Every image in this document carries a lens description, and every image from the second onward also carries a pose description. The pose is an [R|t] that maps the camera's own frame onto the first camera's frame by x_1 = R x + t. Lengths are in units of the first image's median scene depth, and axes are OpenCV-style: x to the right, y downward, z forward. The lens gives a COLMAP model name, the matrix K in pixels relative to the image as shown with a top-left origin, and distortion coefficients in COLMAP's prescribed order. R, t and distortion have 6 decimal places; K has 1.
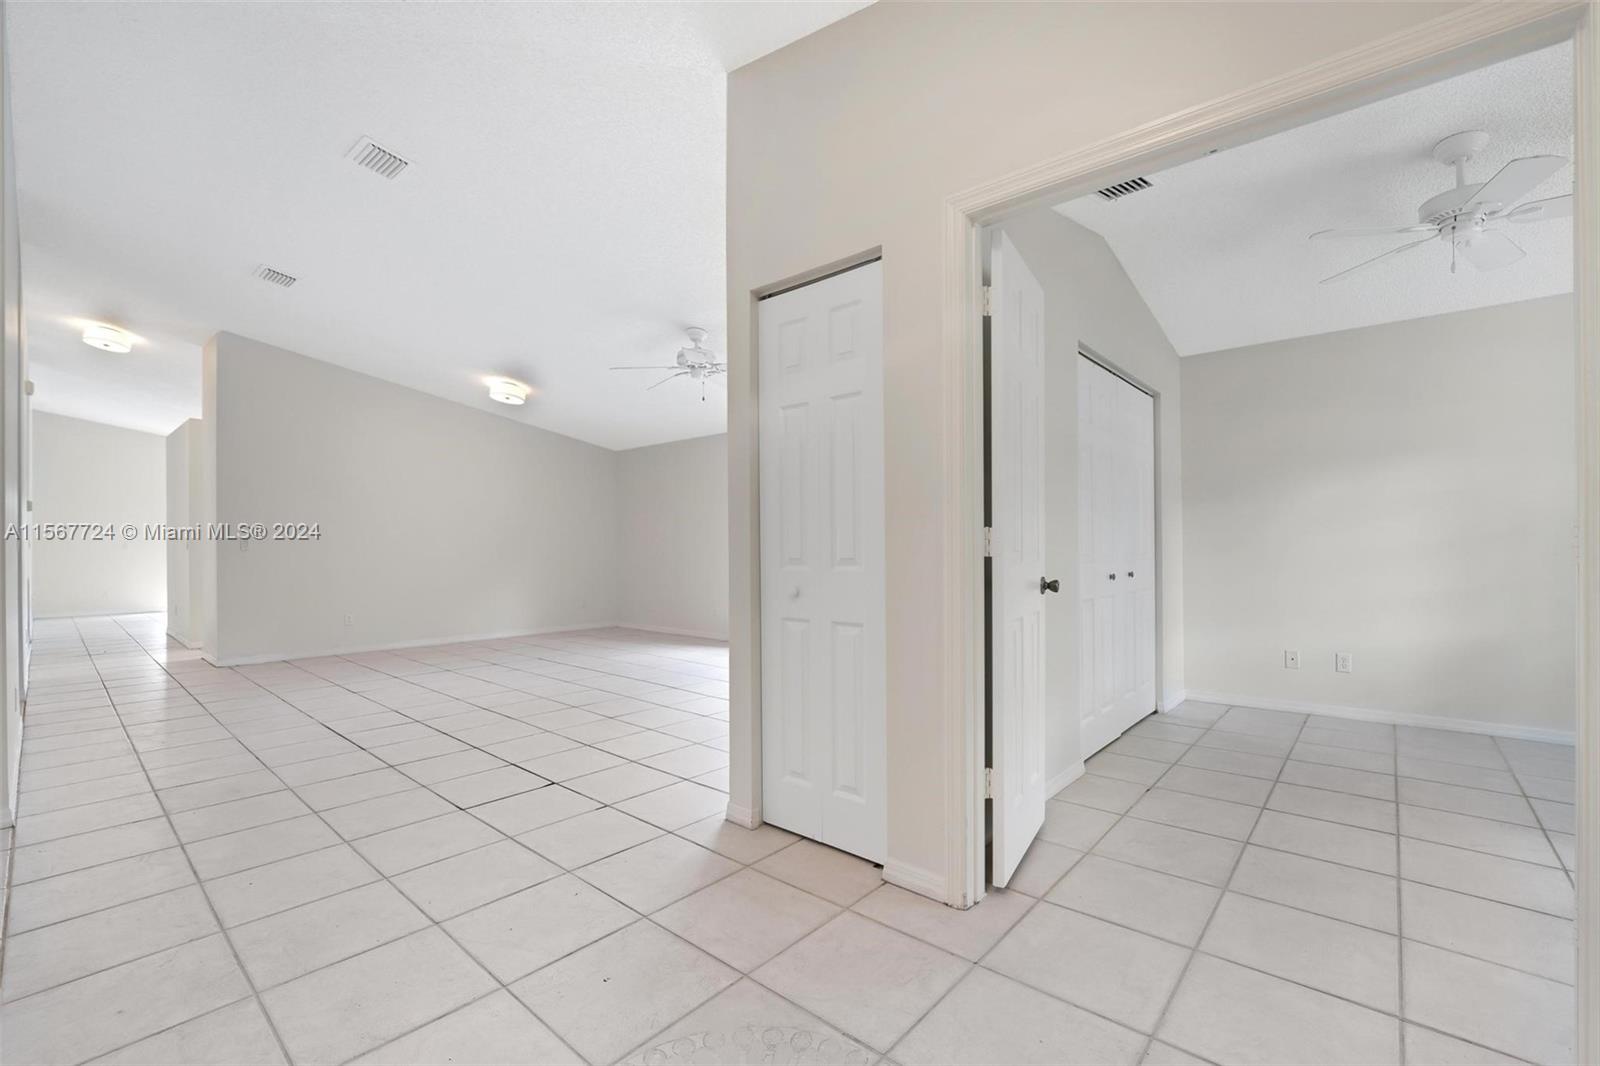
lens RADIAL K [[678.3, 0, 792.0], [0, 678.3, 538.8], [0, 0, 1]] dist [-0.020958, -0.001261]
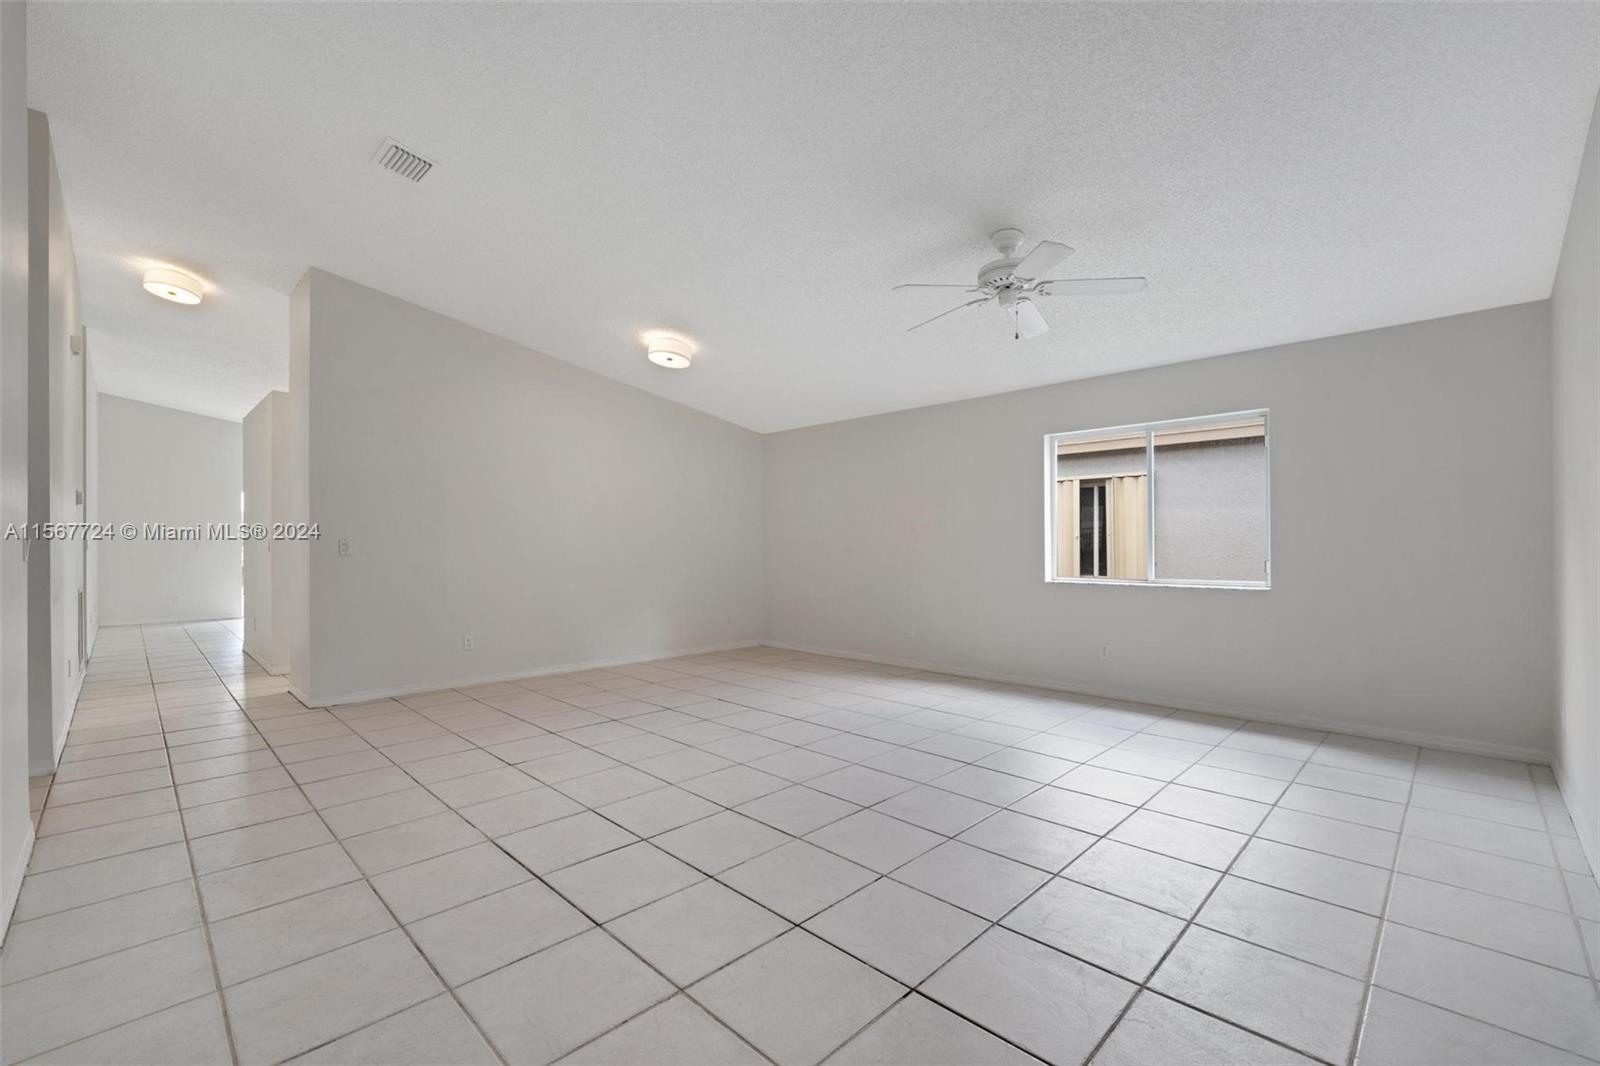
lens RADIAL K [[678.3, 0, 808.1], [0, 678.3, 537.8], [0, 0, 1]] dist [-0.020958, -0.001261]
pose [[0.998751, 0.001755, -0.049939, -0.237788], [-0.001772, 0.999998, -0.000292, -0.003522], [0.049938, 0.000380, 0.998752, 0.246171]]
